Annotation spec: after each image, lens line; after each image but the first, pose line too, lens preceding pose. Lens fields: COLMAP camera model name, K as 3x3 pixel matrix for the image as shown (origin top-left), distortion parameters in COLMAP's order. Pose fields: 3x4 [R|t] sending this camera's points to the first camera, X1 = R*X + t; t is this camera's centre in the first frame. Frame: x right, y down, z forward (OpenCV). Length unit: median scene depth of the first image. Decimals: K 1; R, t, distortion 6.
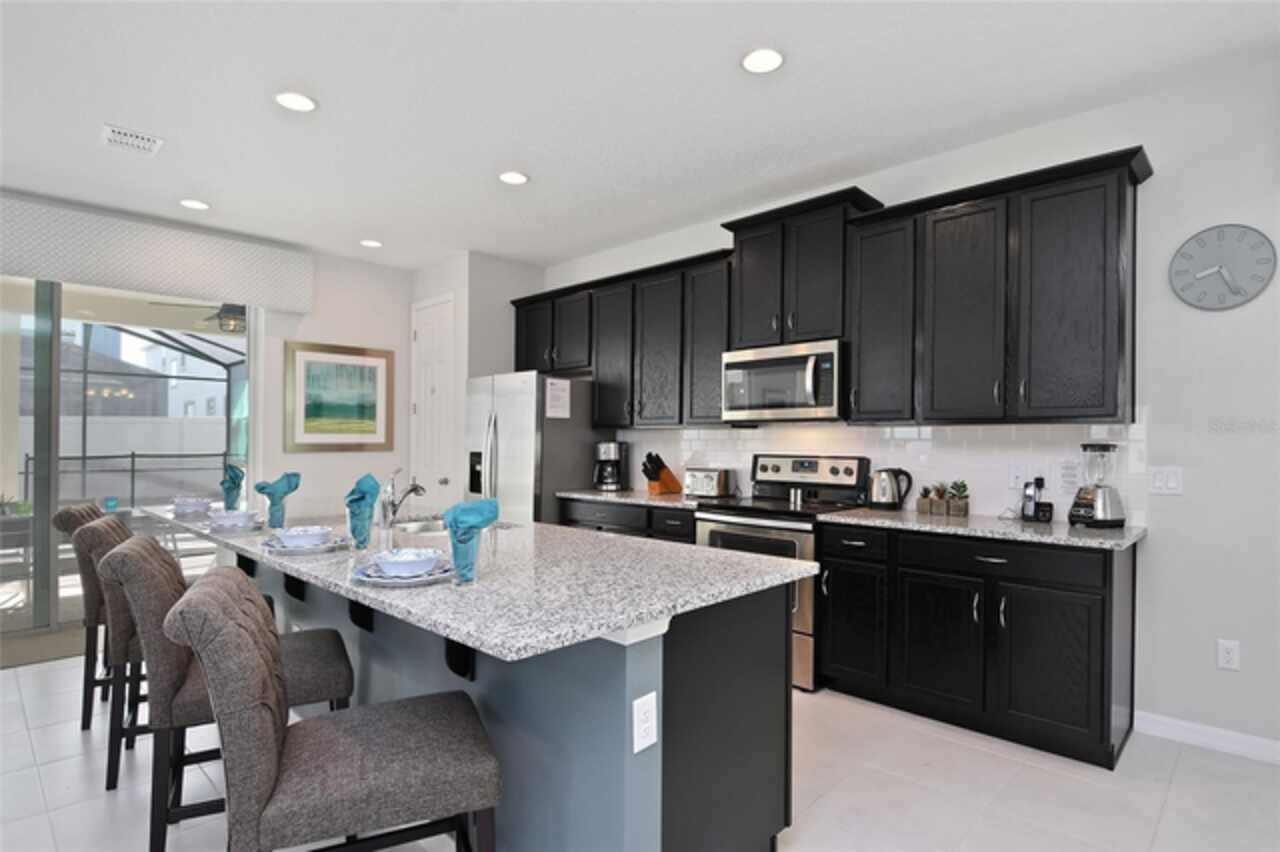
lens RADIAL K [[688.4, 0, 637.6], [0, 688.4, 435.2], [0, 0, 1]] dist [-0.025100, -0.000462]
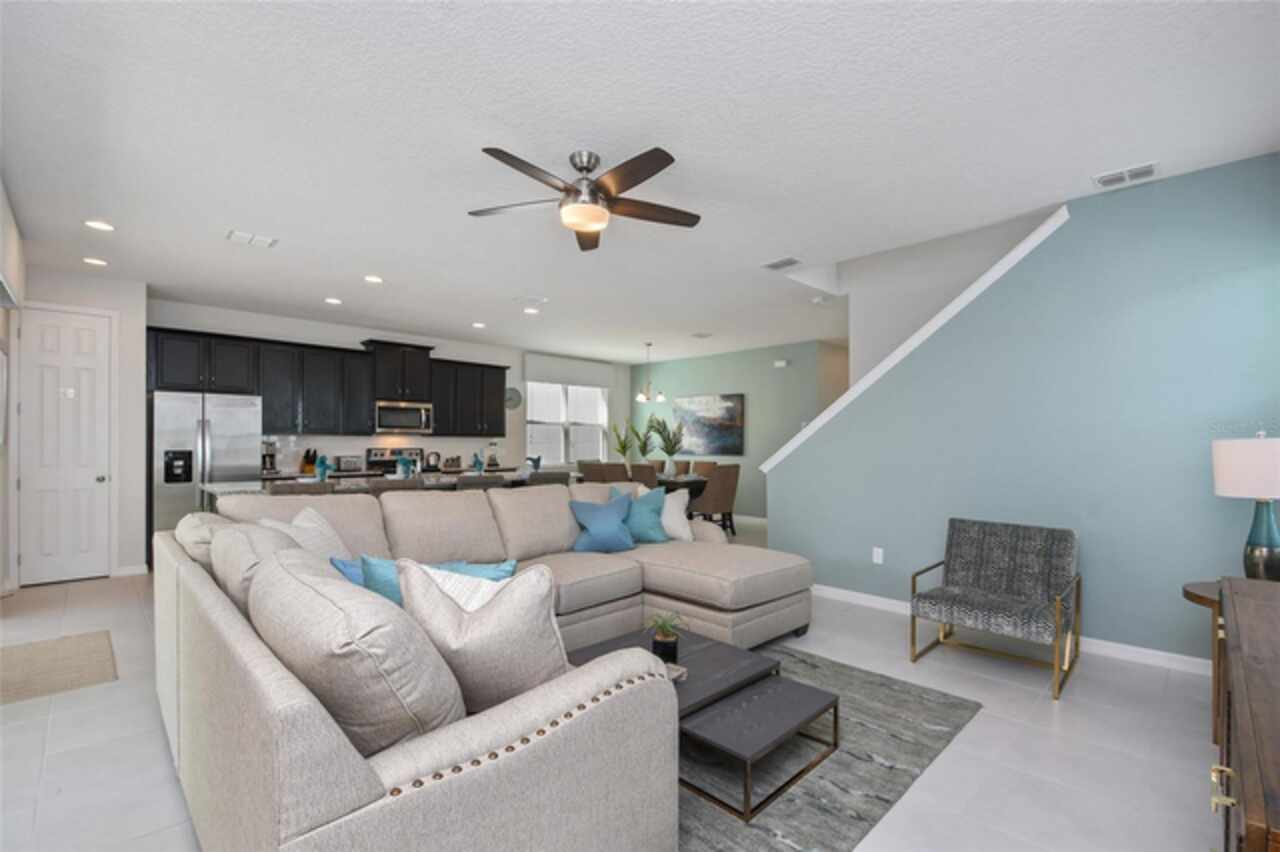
lens RADIAL K [[587.8, 0, 642.0], [0, 587.8, 437.2], [0, 0, 1]] dist [0.001244, -0.000116]
pose [[0.022005, 0.001860, 0.999756, -1.903509], [-0.016698, 0.999859, -0.001493, -0.021107], [-0.999618, -0.016661, 0.022033, 0.145021]]
